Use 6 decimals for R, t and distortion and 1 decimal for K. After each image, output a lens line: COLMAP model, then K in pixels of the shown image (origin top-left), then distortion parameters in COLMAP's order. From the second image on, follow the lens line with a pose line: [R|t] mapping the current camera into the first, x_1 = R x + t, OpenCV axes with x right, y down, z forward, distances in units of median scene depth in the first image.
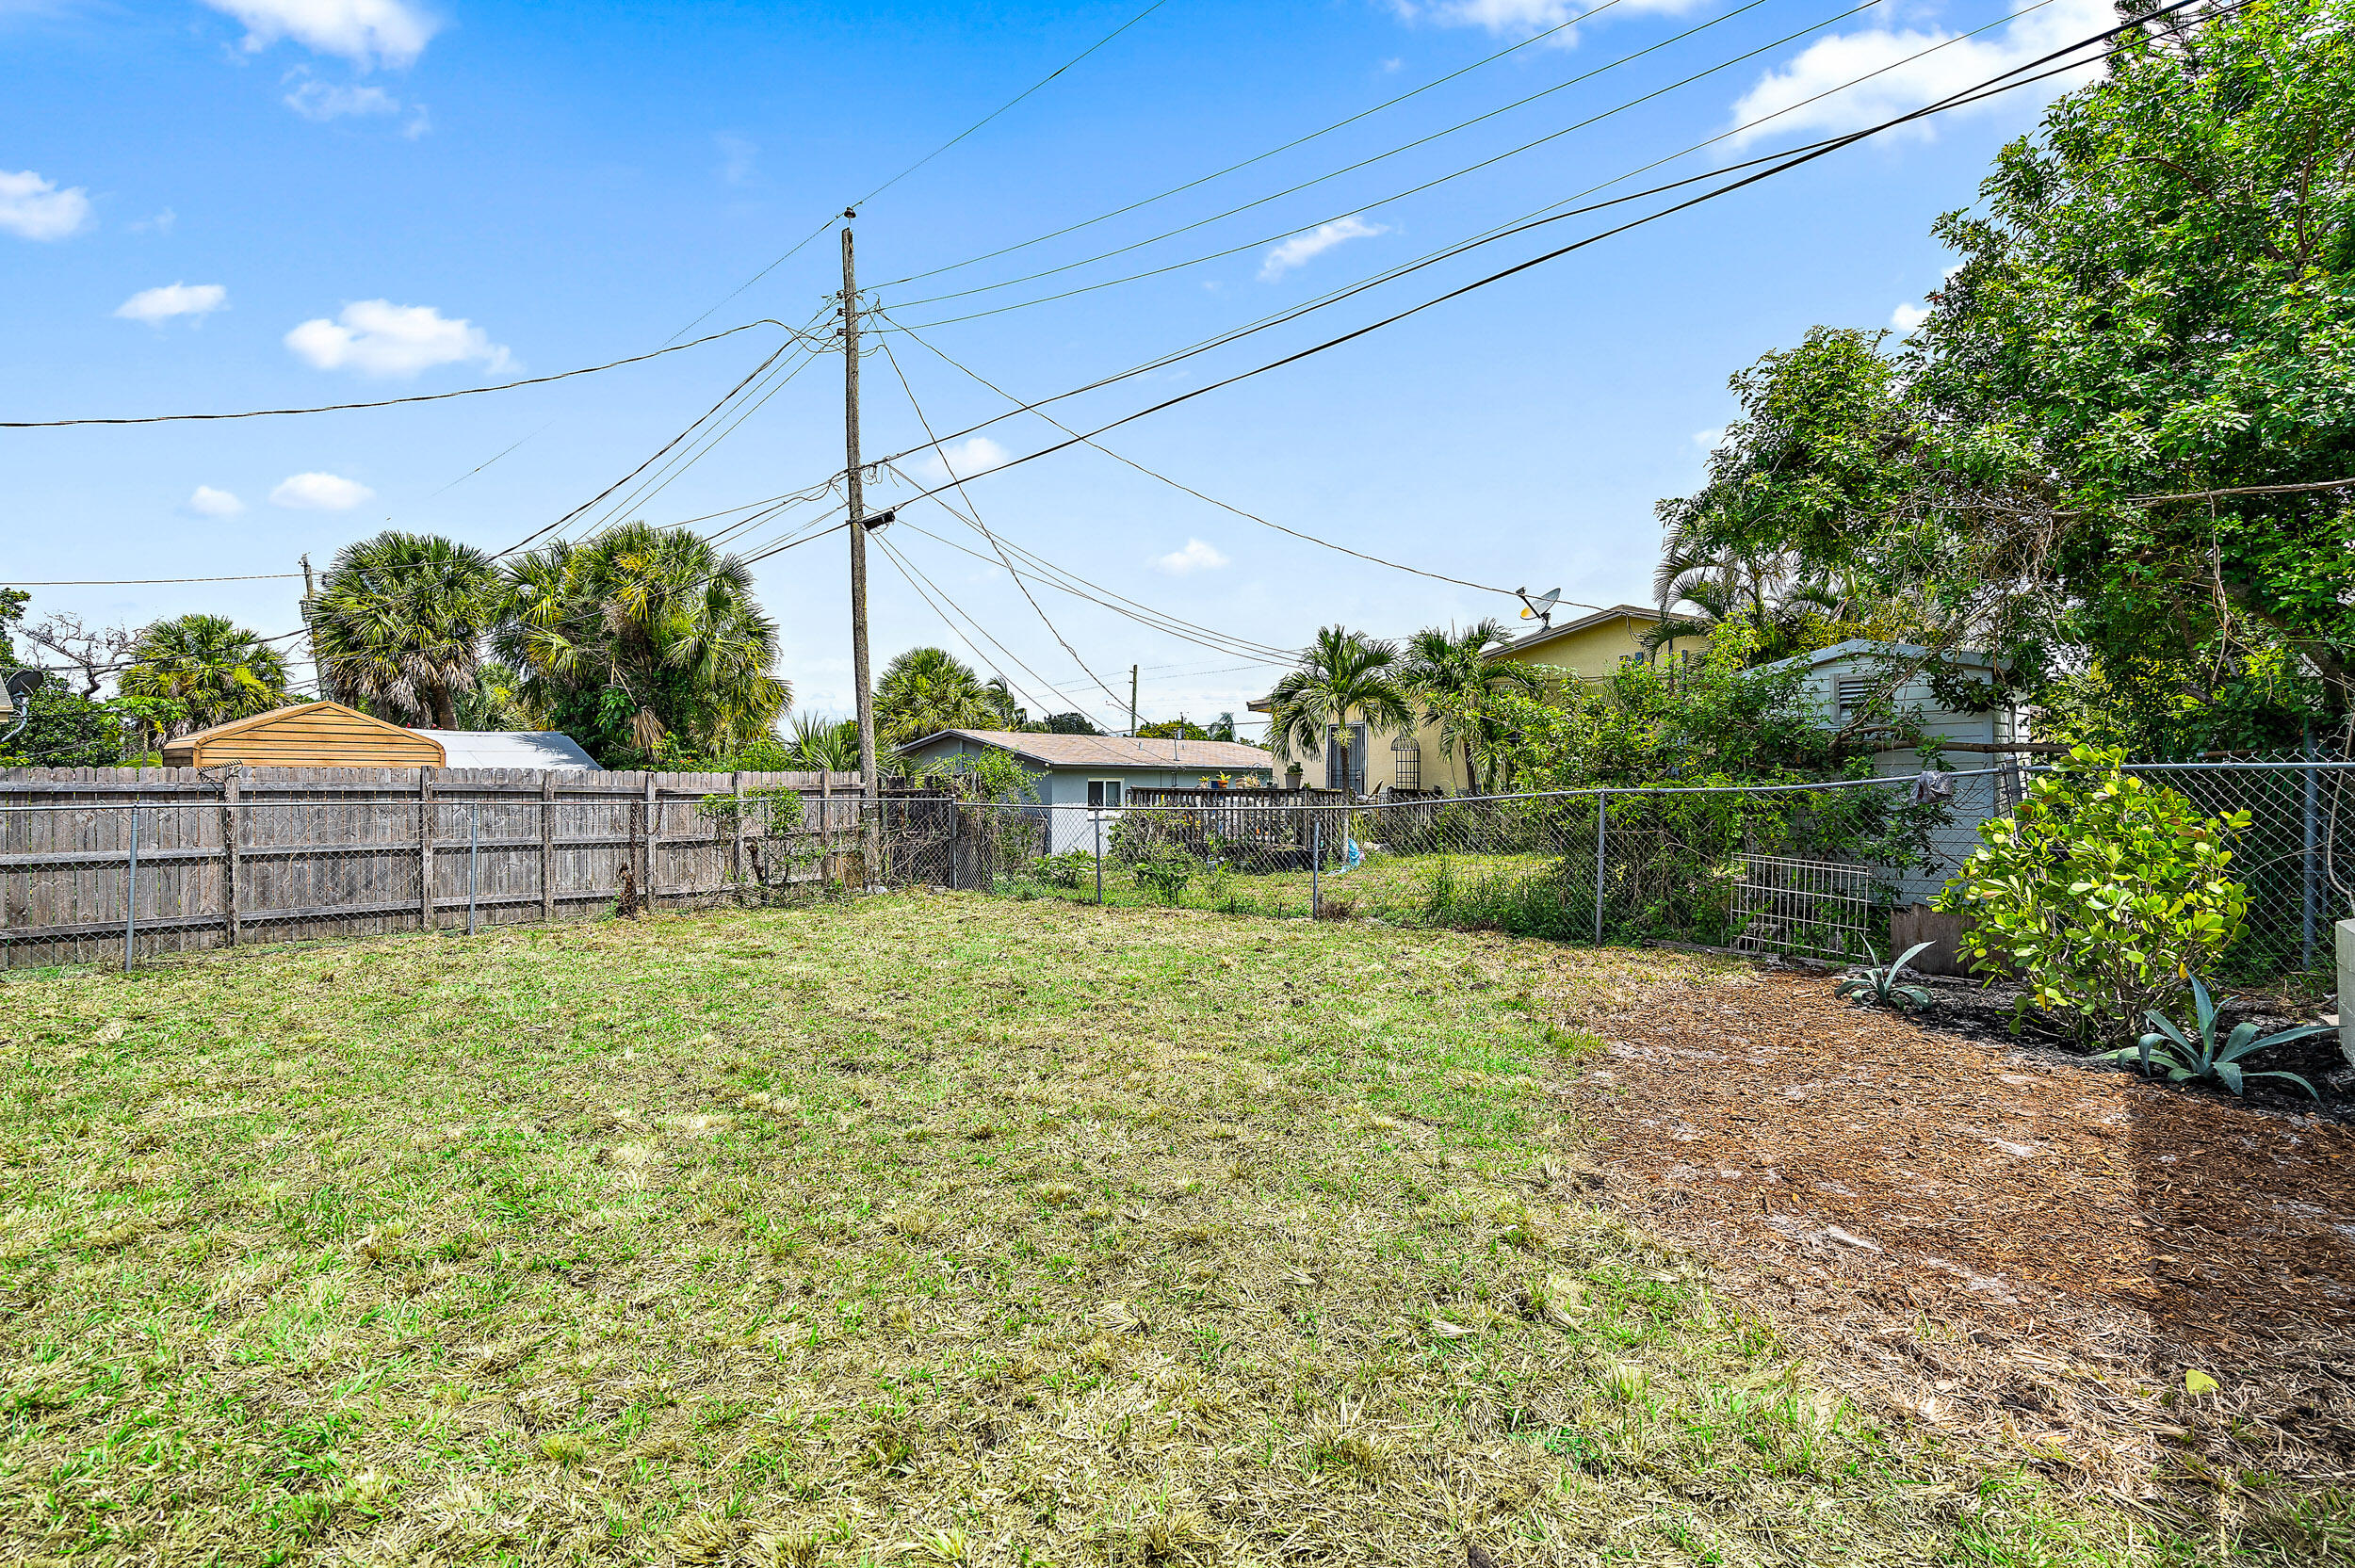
lens RADIAL K [[1098.5, 0, 1177.5], [0, 1098.5, 784.0], [0, 0, 1]] dist [-0.003189, -0.000755]
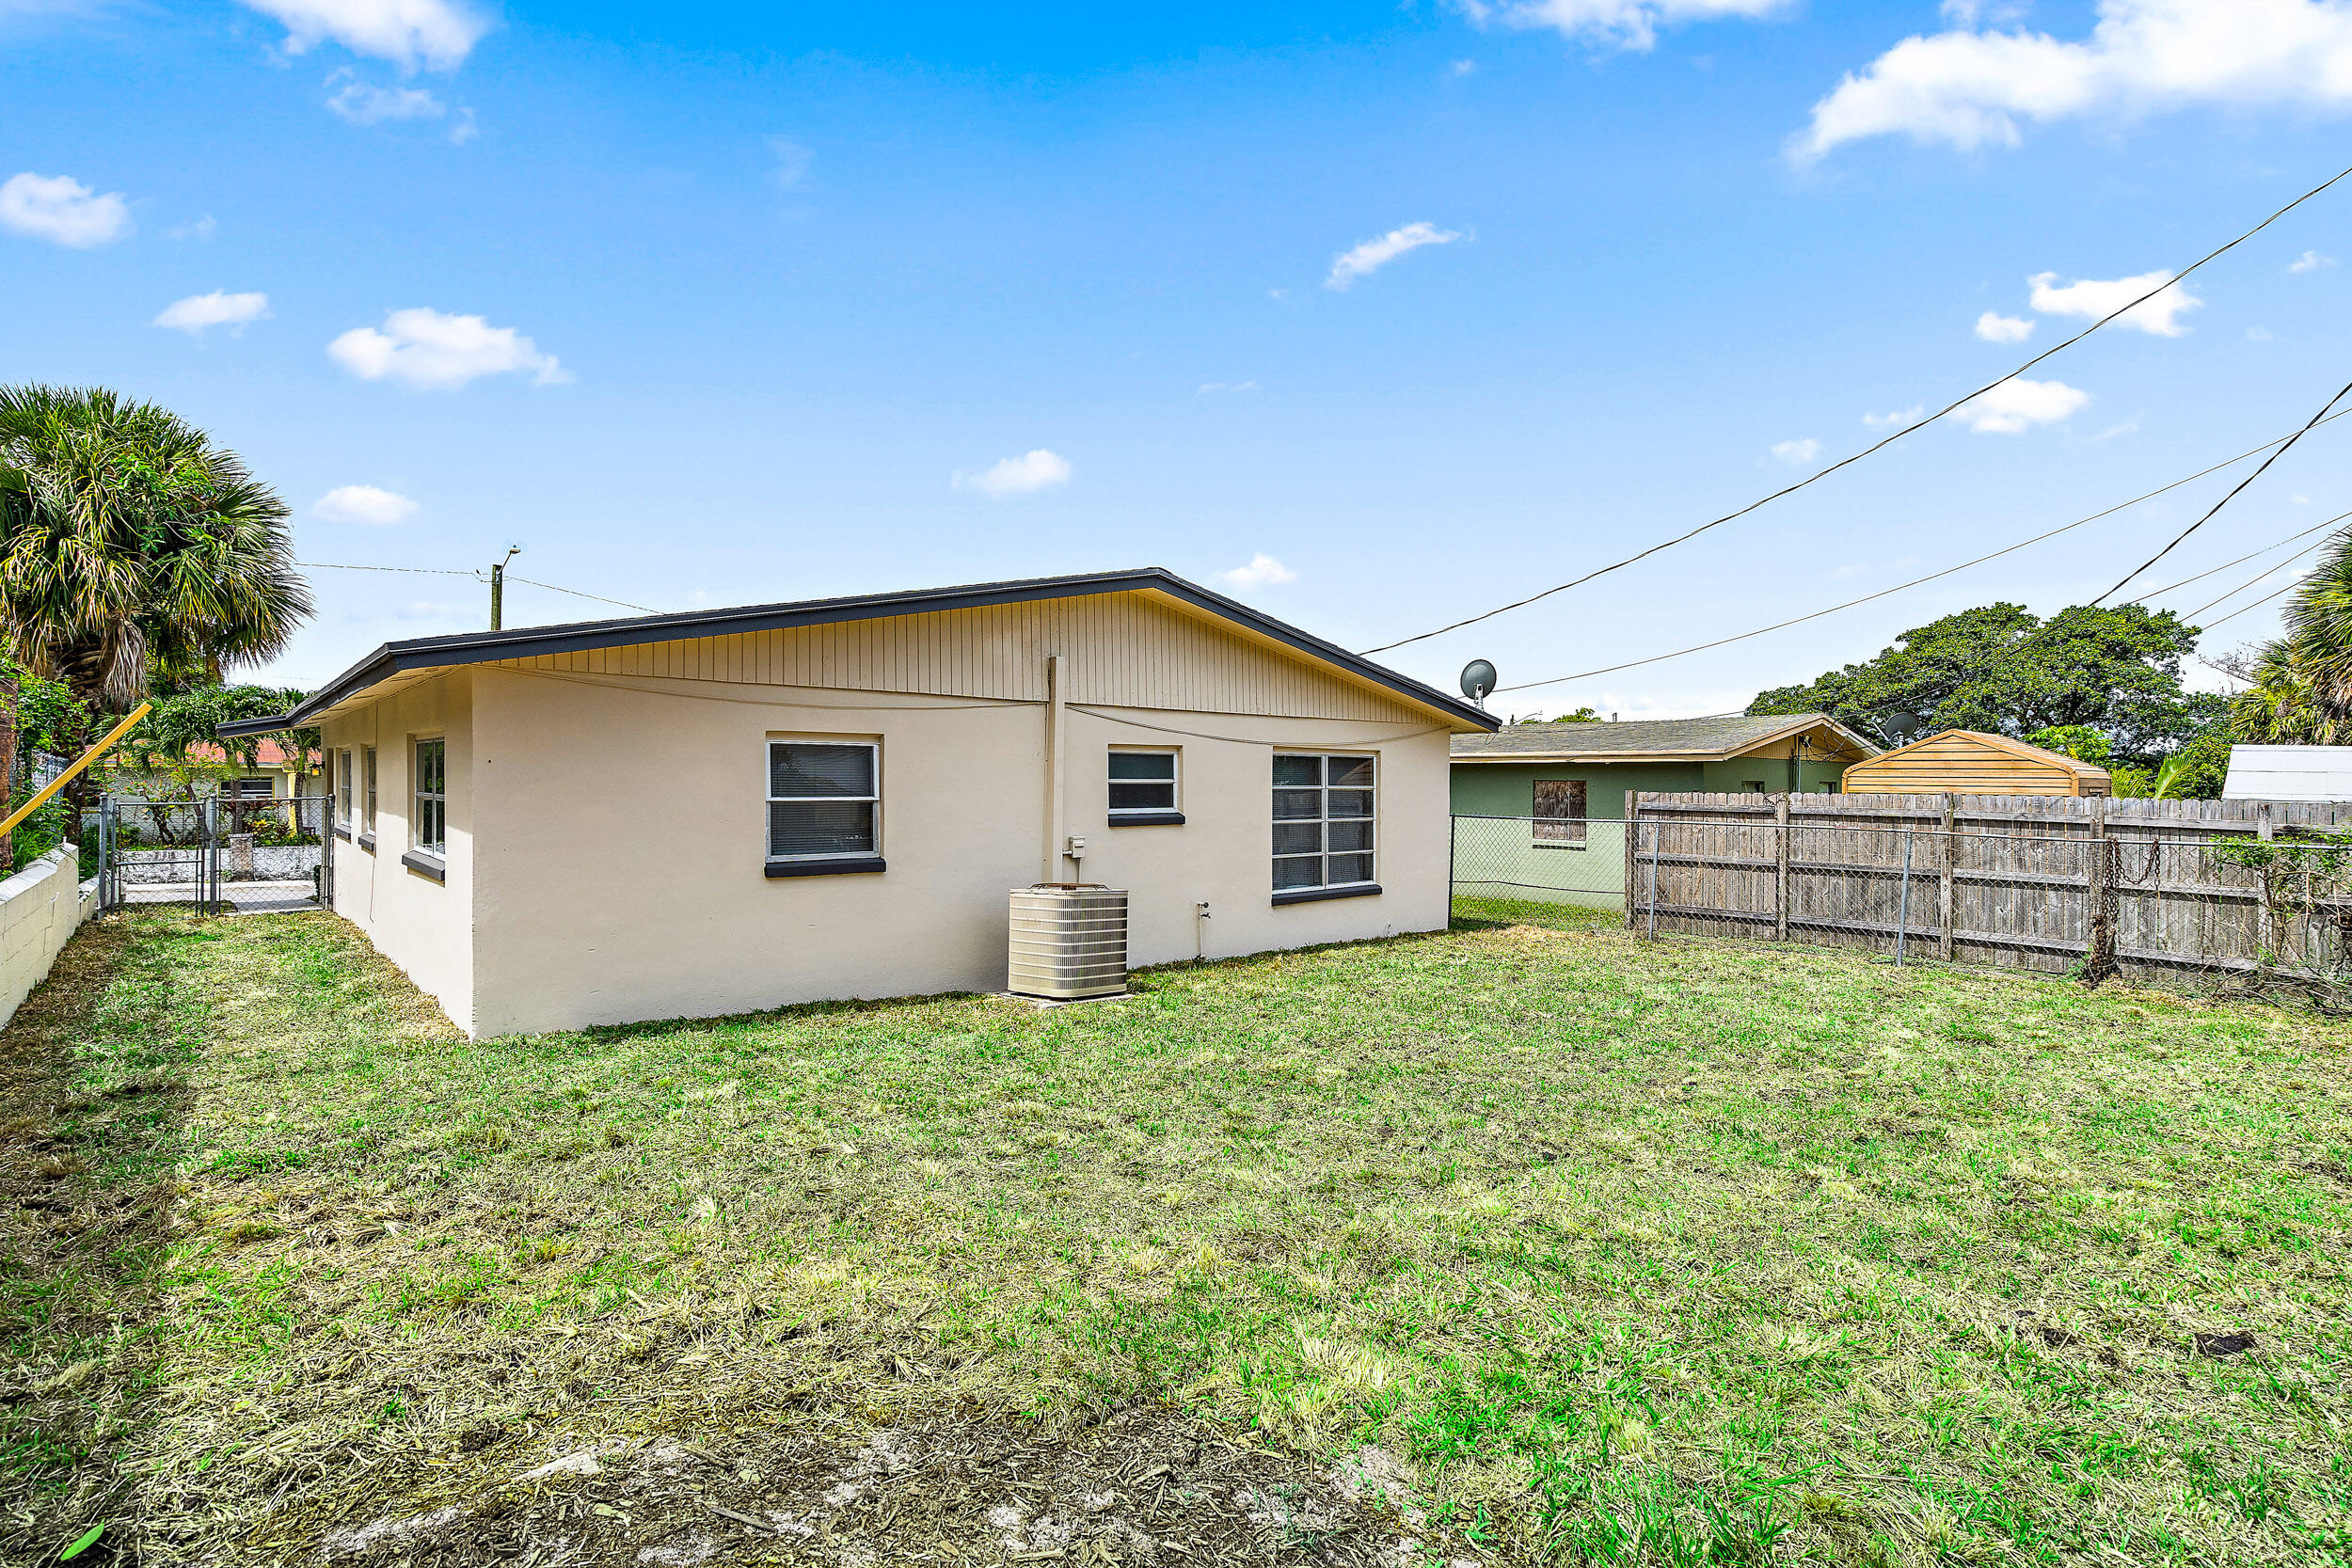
lens RADIAL K [[1097.1, 0, 1176.0], [0, 1097.1, 784.0], [0, 0, 1]] dist [-0.003189, -0.000755]
pose [[-0.117721, -0.001832, -0.993045, 0.369174], [-0.018672, 0.999826, 0.000369, -0.012092], [0.992871, 0.018585, -0.117735, 0.425609]]
